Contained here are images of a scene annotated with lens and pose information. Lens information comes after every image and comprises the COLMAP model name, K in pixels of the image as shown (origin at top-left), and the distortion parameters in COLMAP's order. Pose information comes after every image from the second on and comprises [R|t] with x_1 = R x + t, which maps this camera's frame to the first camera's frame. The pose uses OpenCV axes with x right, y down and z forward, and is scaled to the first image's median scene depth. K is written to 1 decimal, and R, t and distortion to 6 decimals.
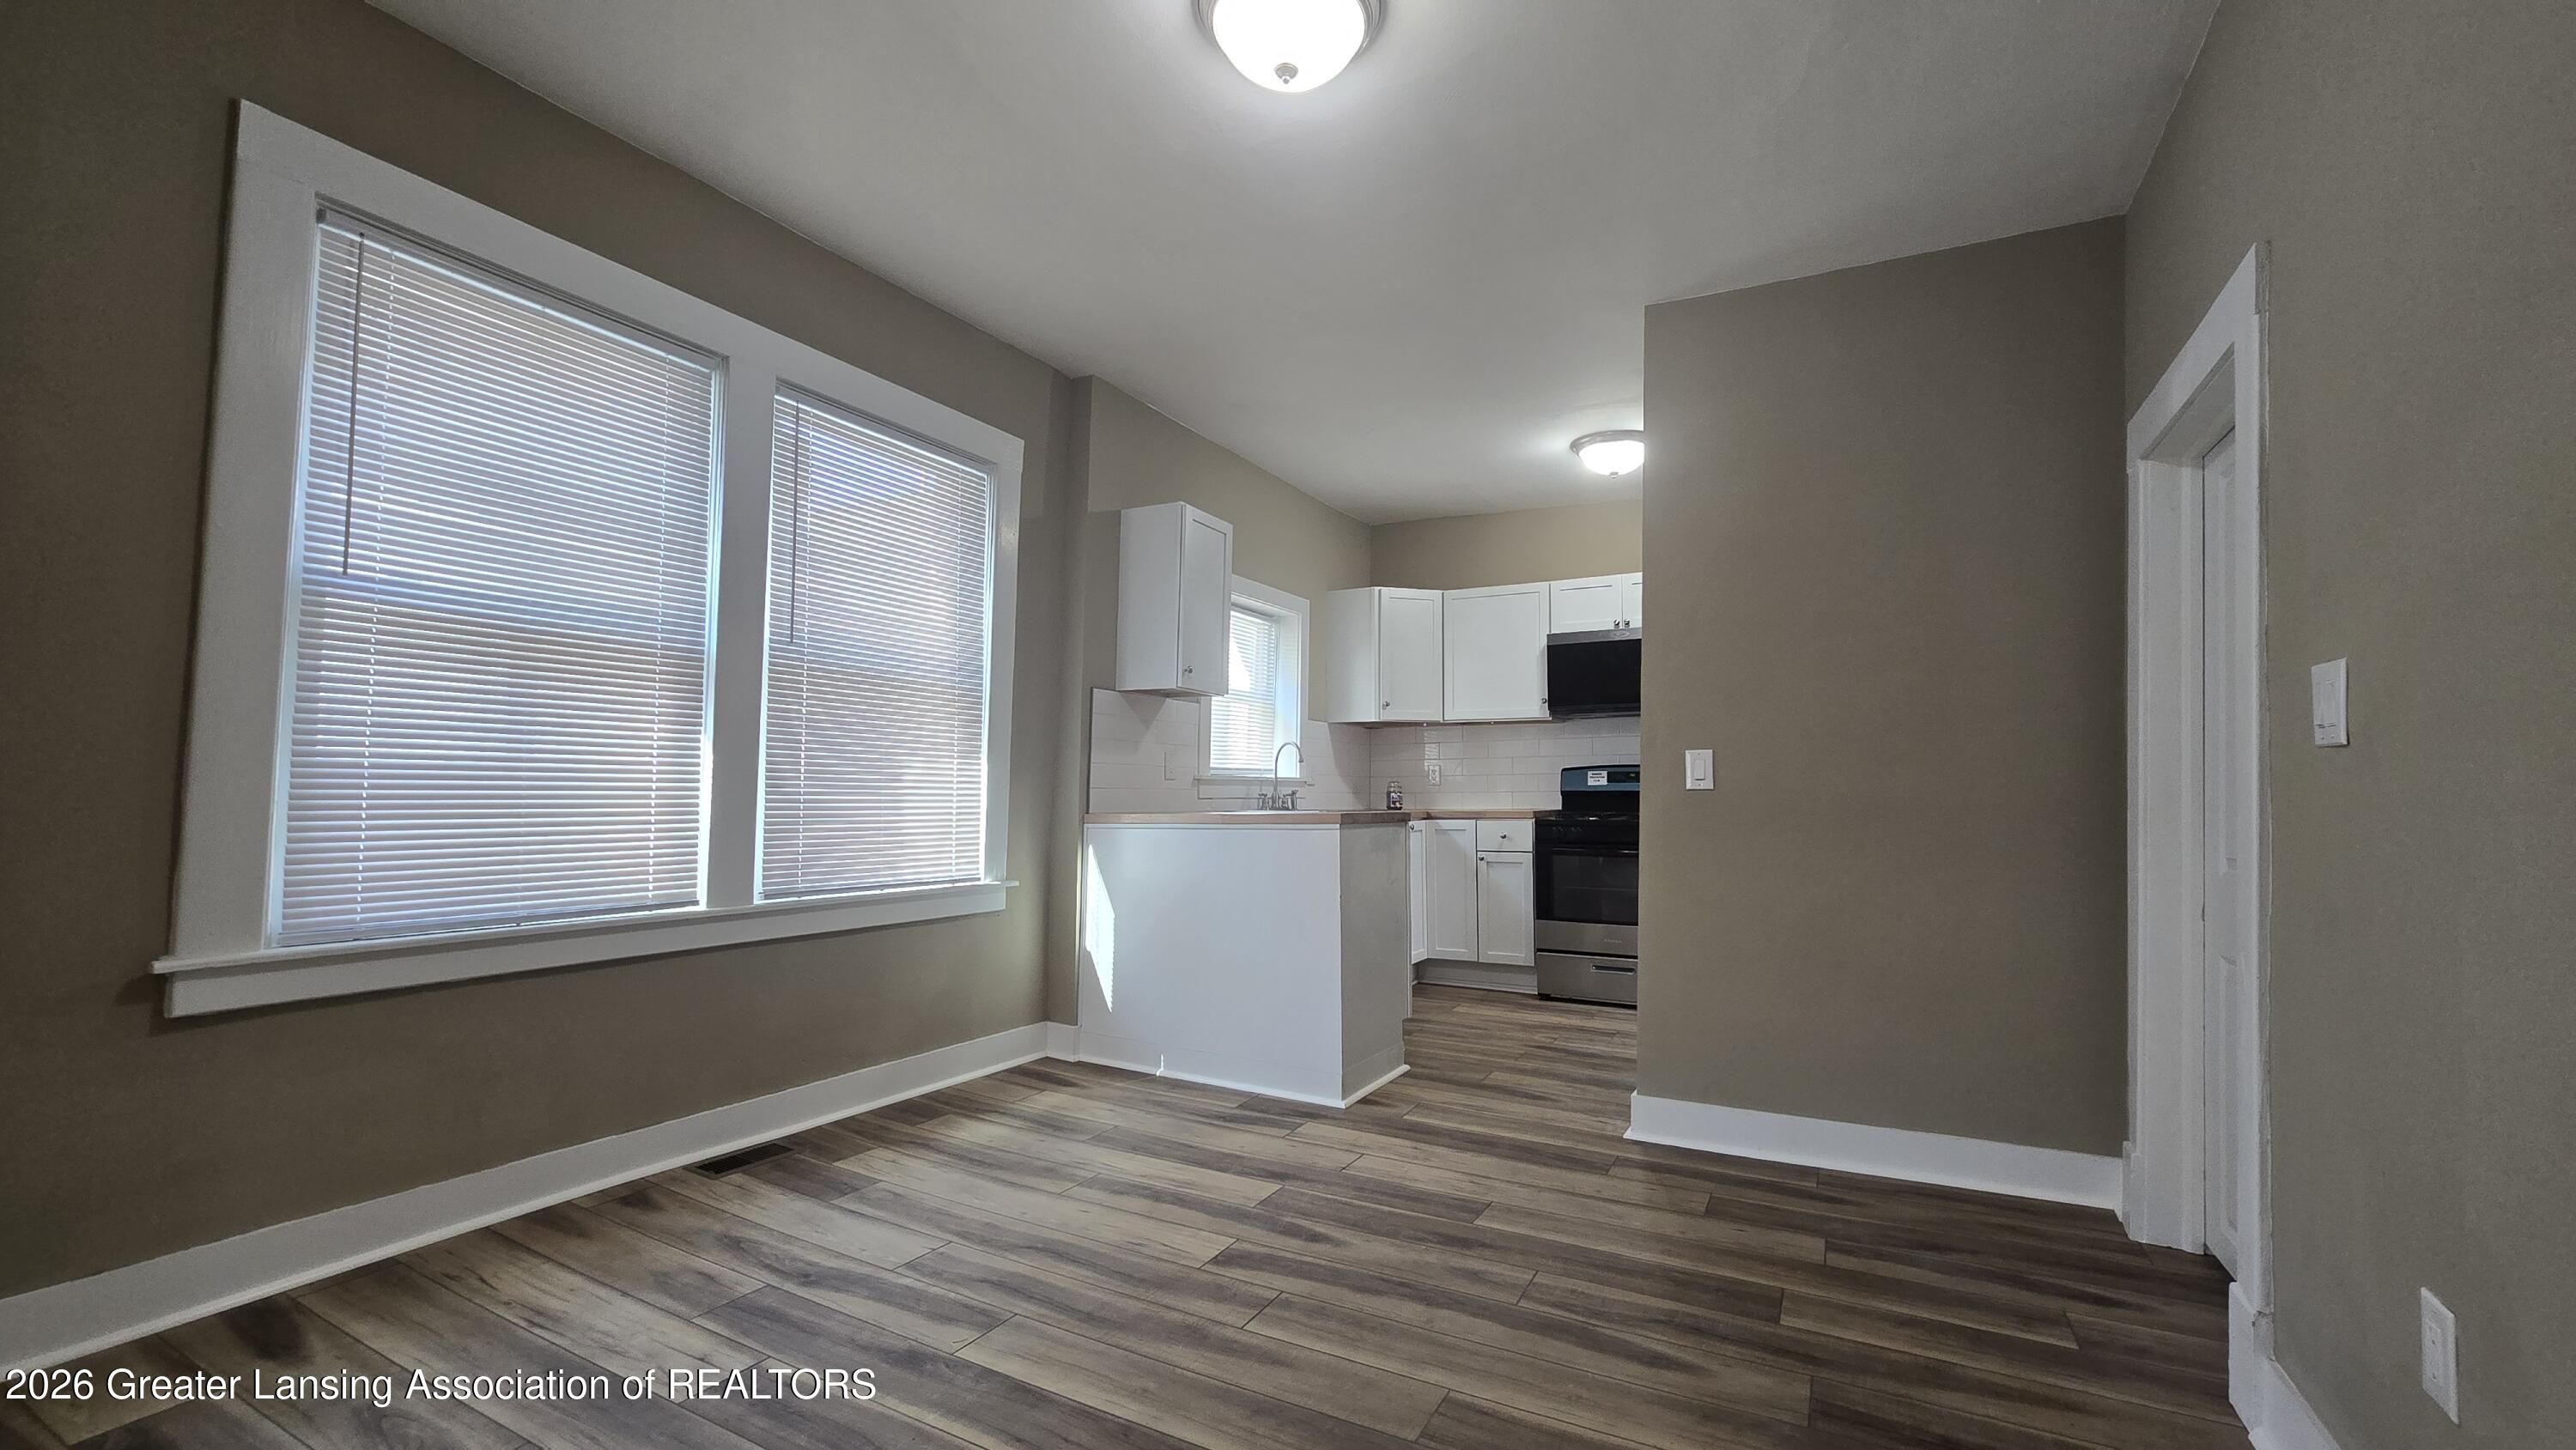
lens RADIAL K [[1054.9, 0, 1276.7], [0, 1054.9, 743.0], [0, 0, 1]] dist [-0.008181, 0.002048]
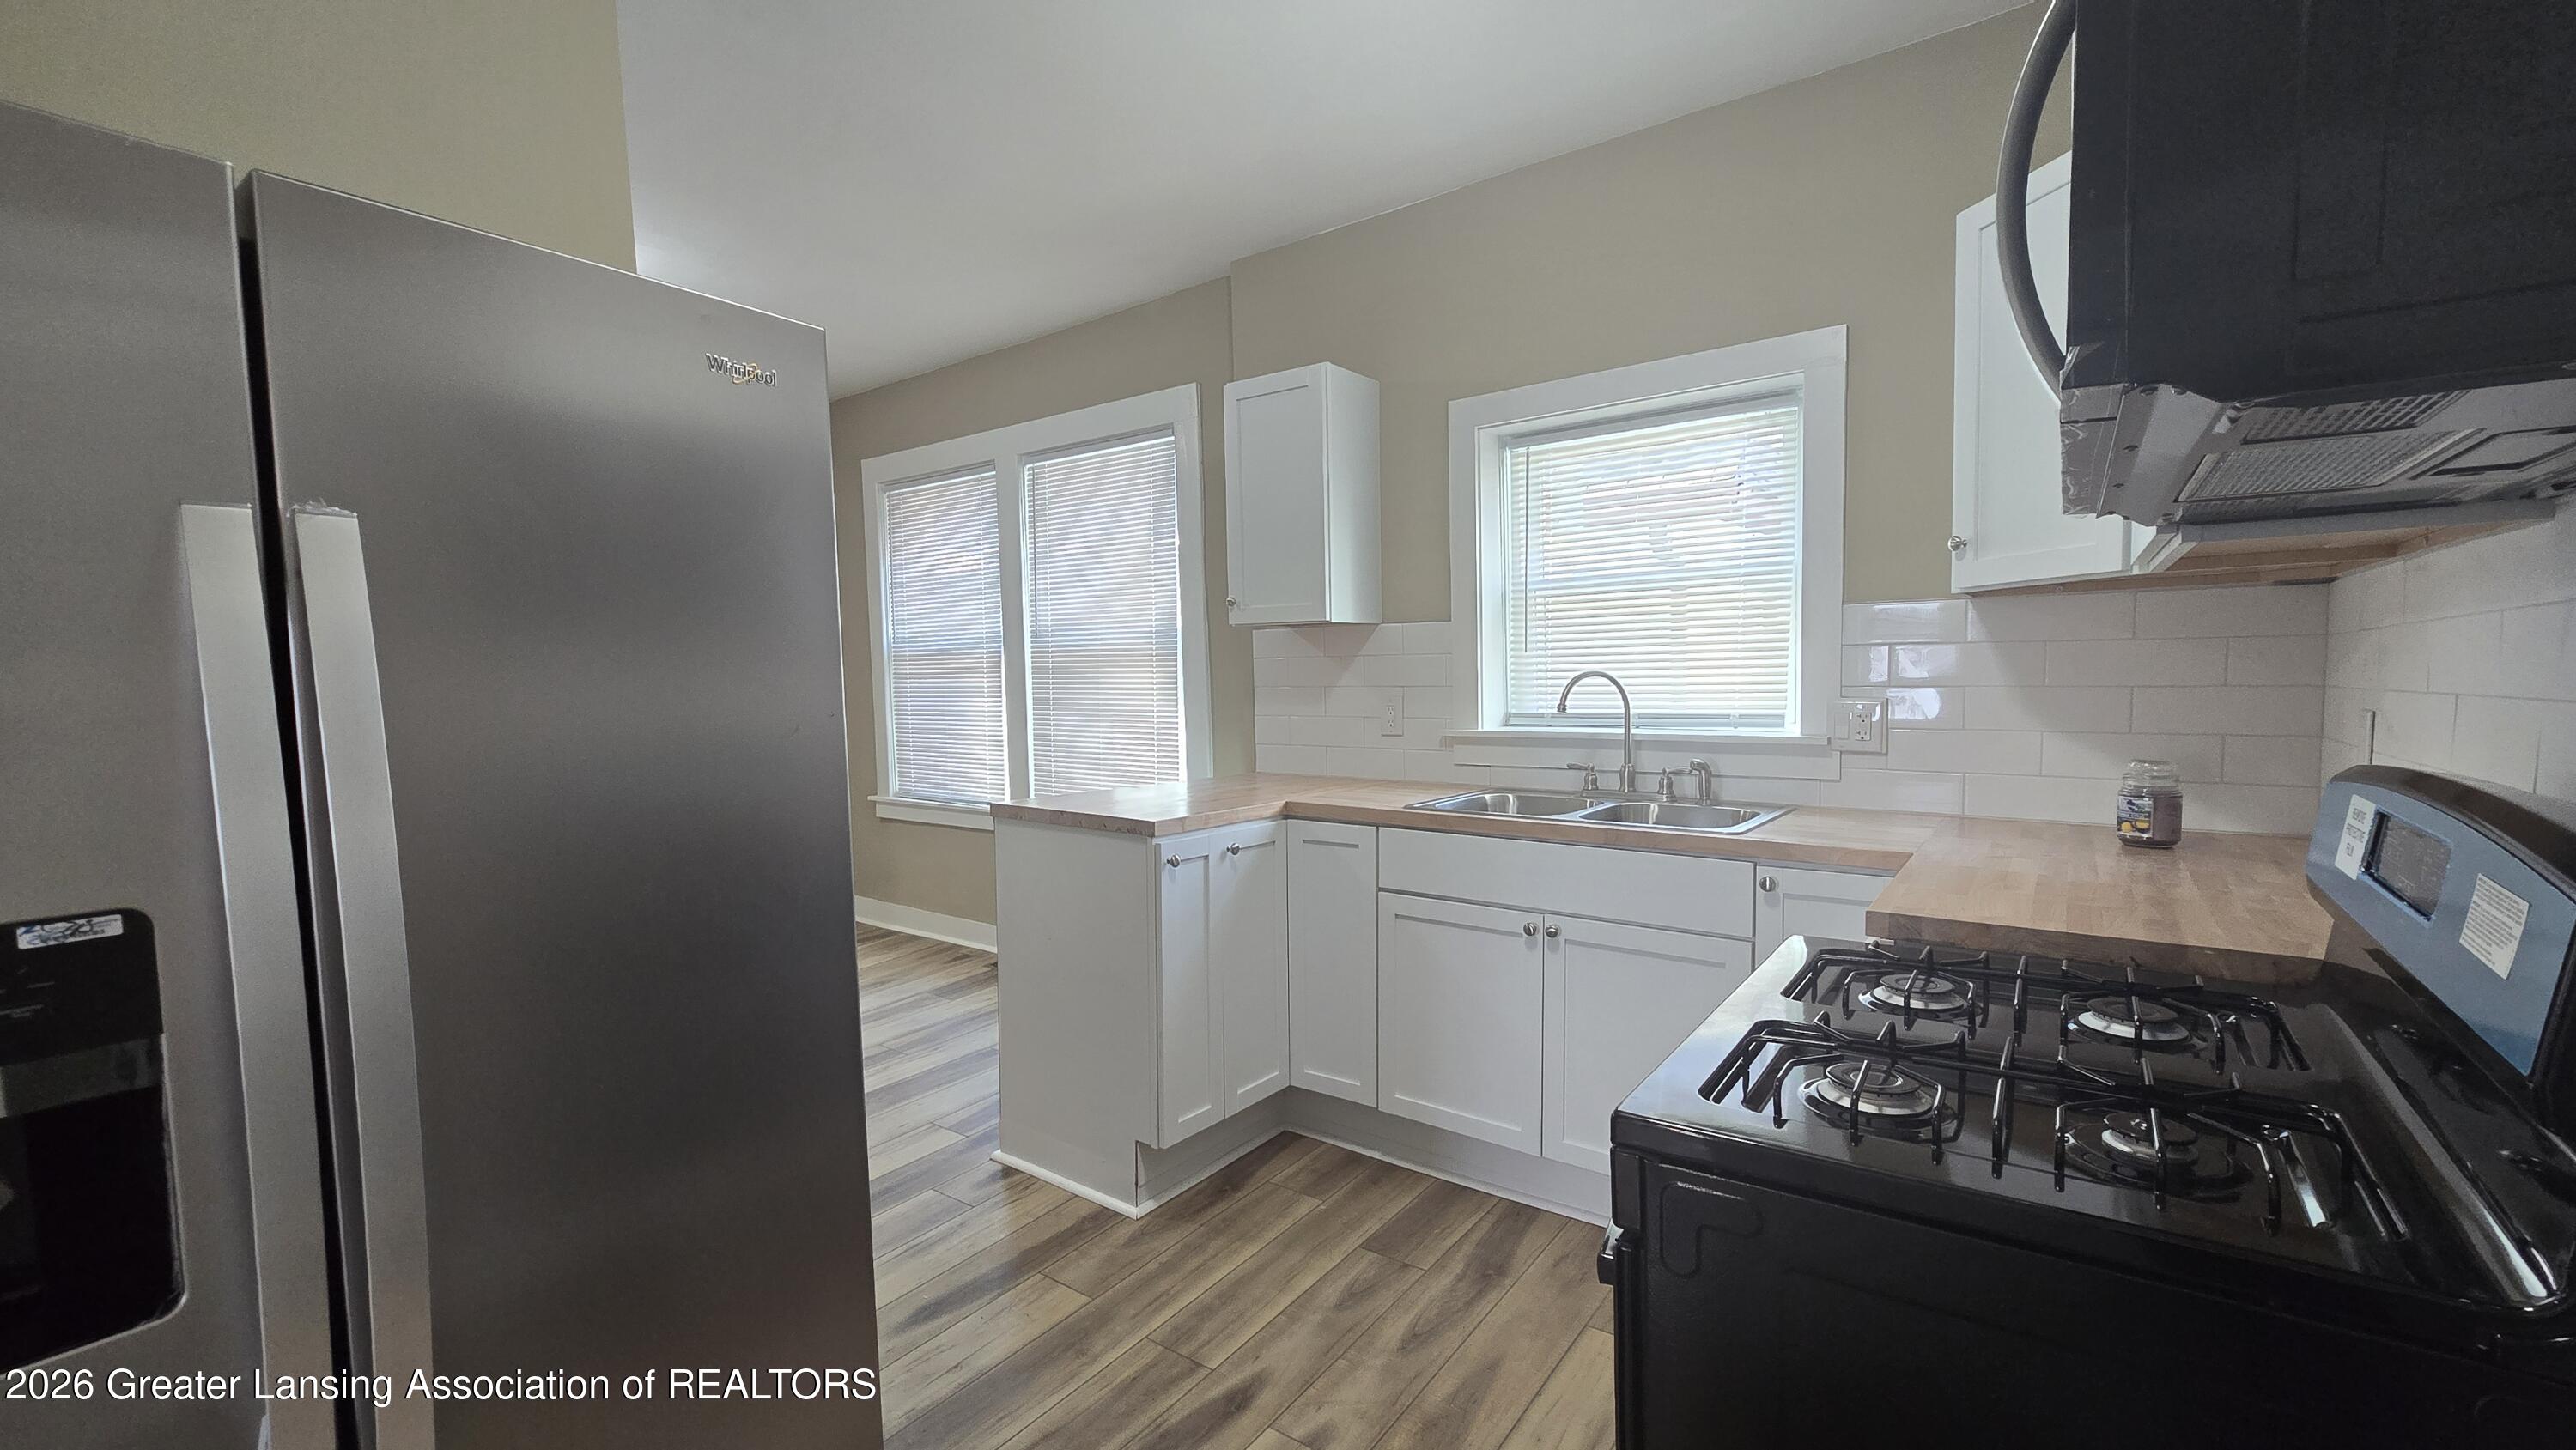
lens RADIAL K [[1054.9, 0, 1276.7], [0, 1054.9, 743.0], [0, 0, 1]] dist [-0.008181, 0.002048]
pose [[-0.147756, 0.066047, -0.986816, 0.820832], [0.065658, 0.996222, 0.056845, -0.009322], [0.986842, -0.056393, -0.151534, 1.357474]]
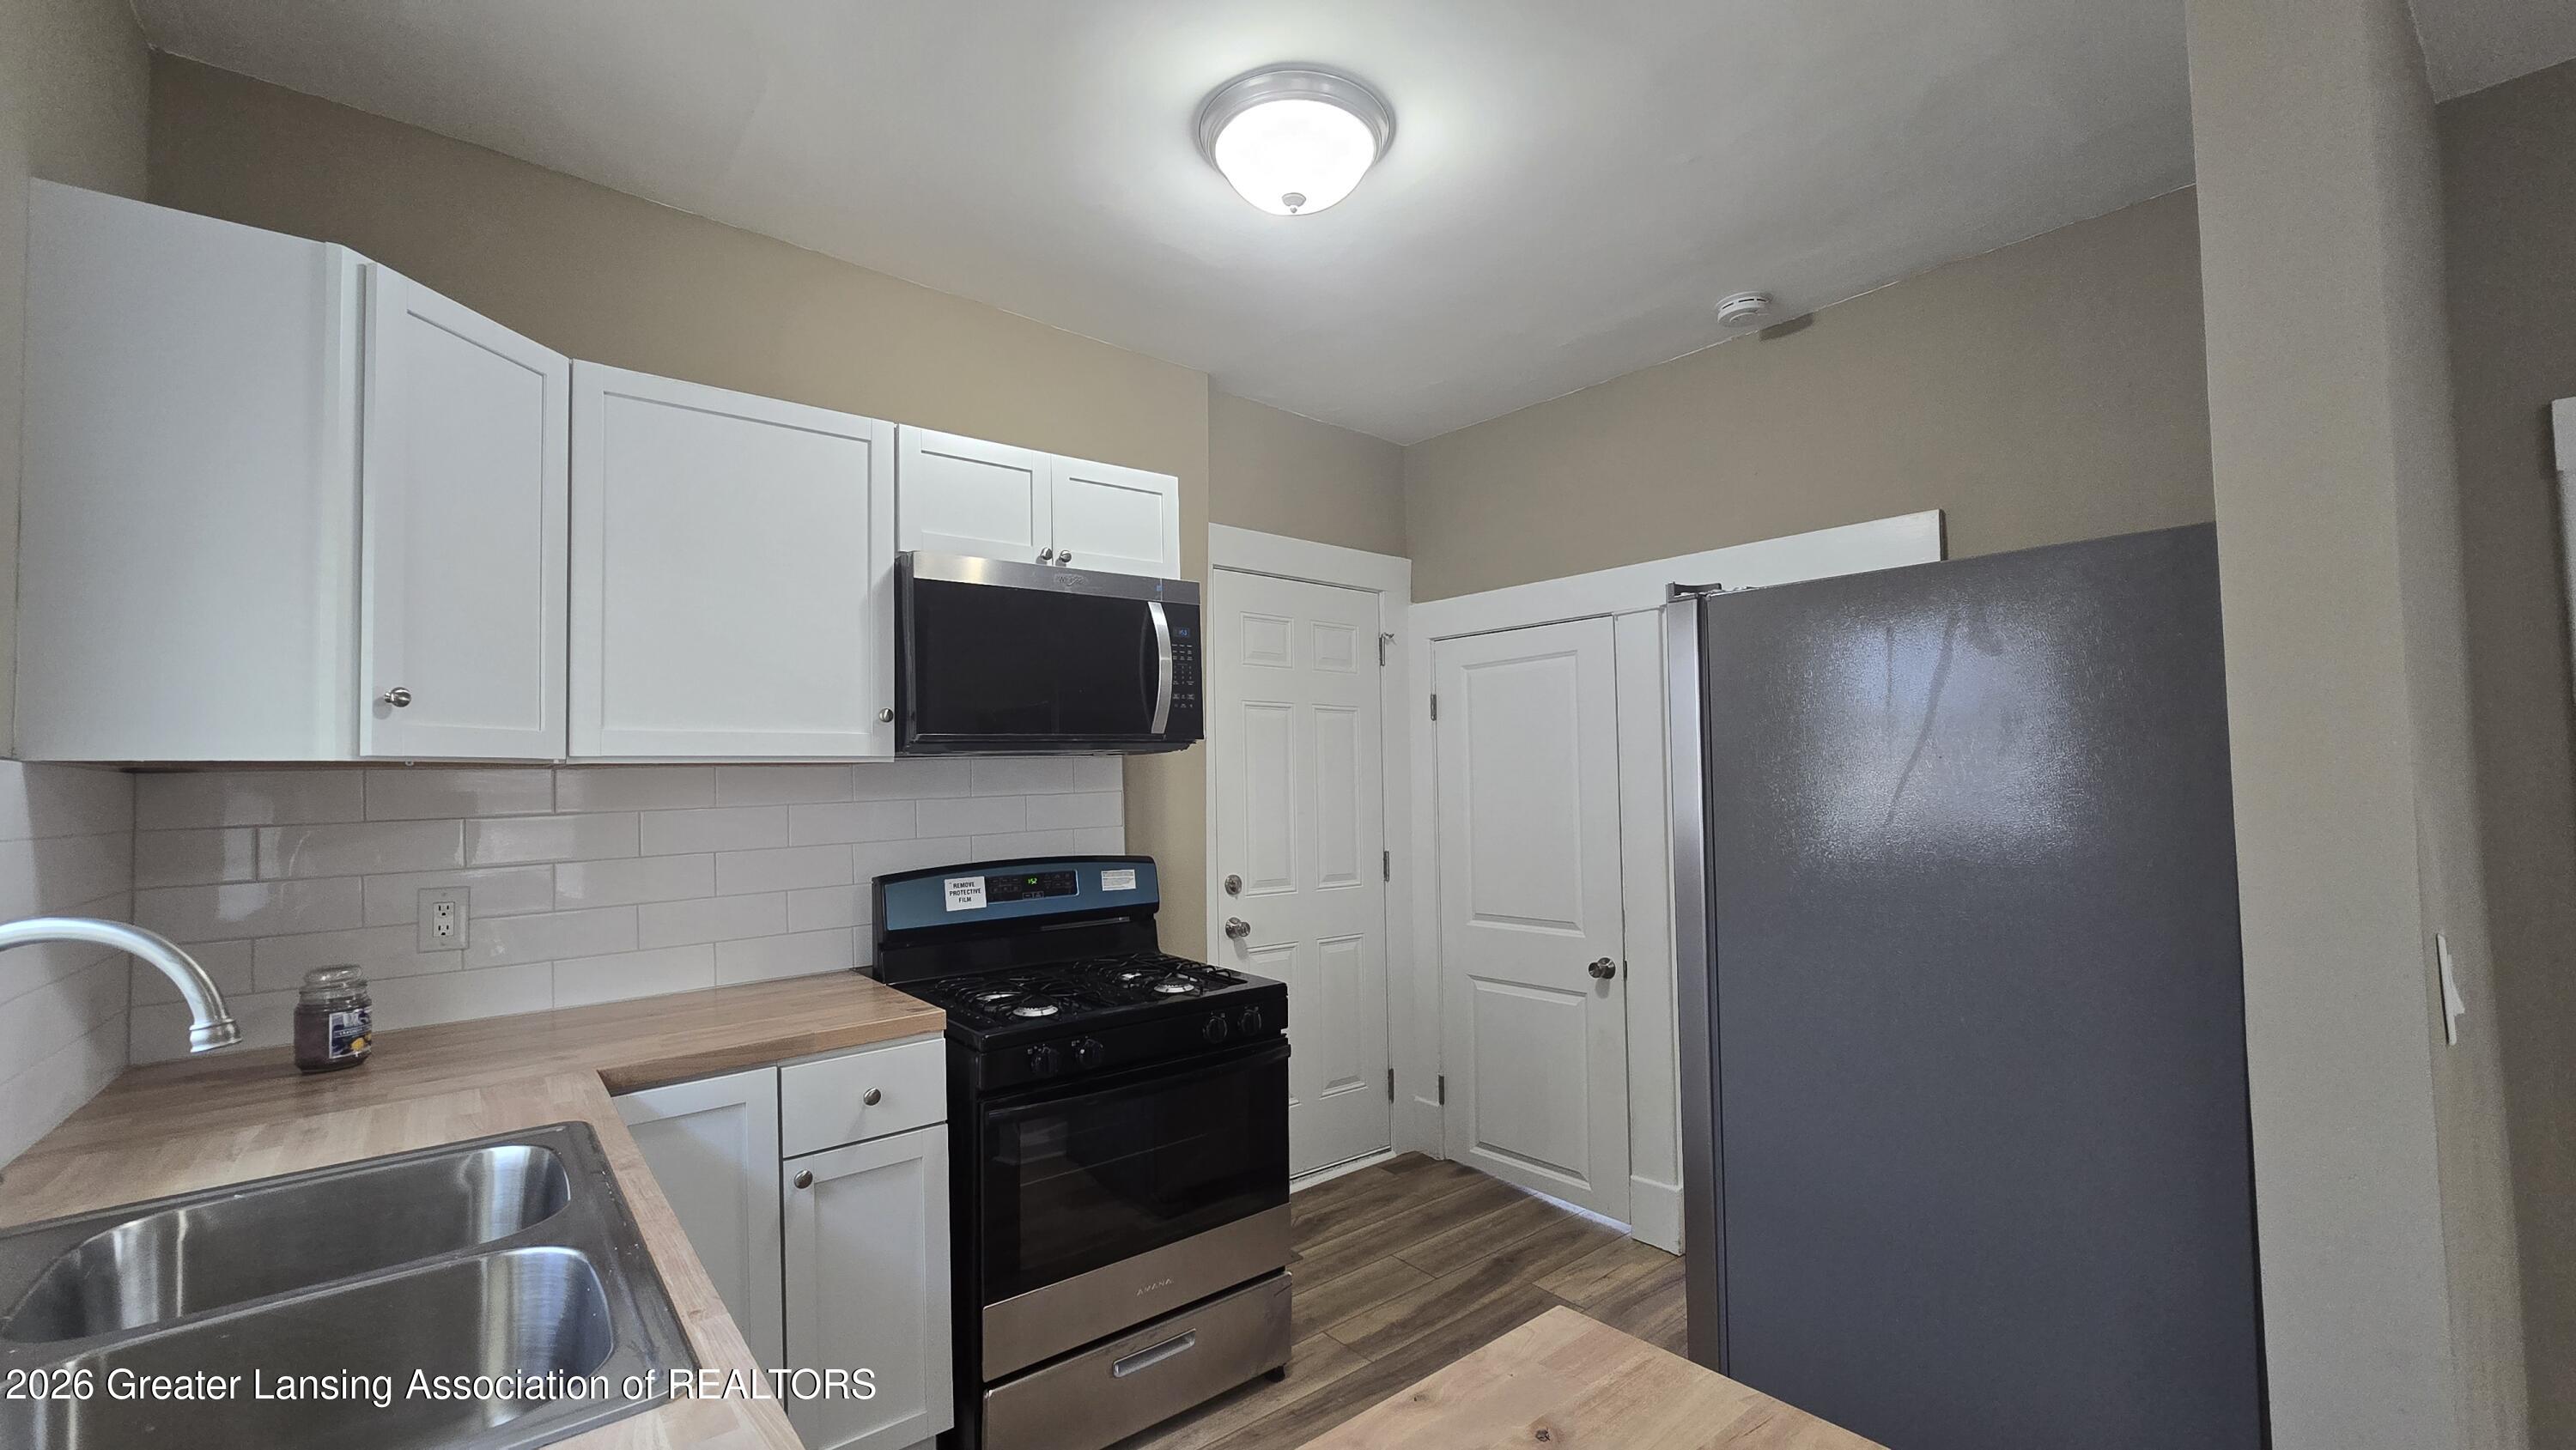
lens RADIAL K [[1054.9, 0, 1276.7], [0, 1054.9, 743.0], [0, 0, 1]] dist [-0.008181, 0.002048]
pose [[0.381699, 0.019568, 0.924080, -0.093855], [-0.018428, 0.999738, -0.013558, -0.042951], [-0.924103, -0.011854, 0.381960, 1.142027]]
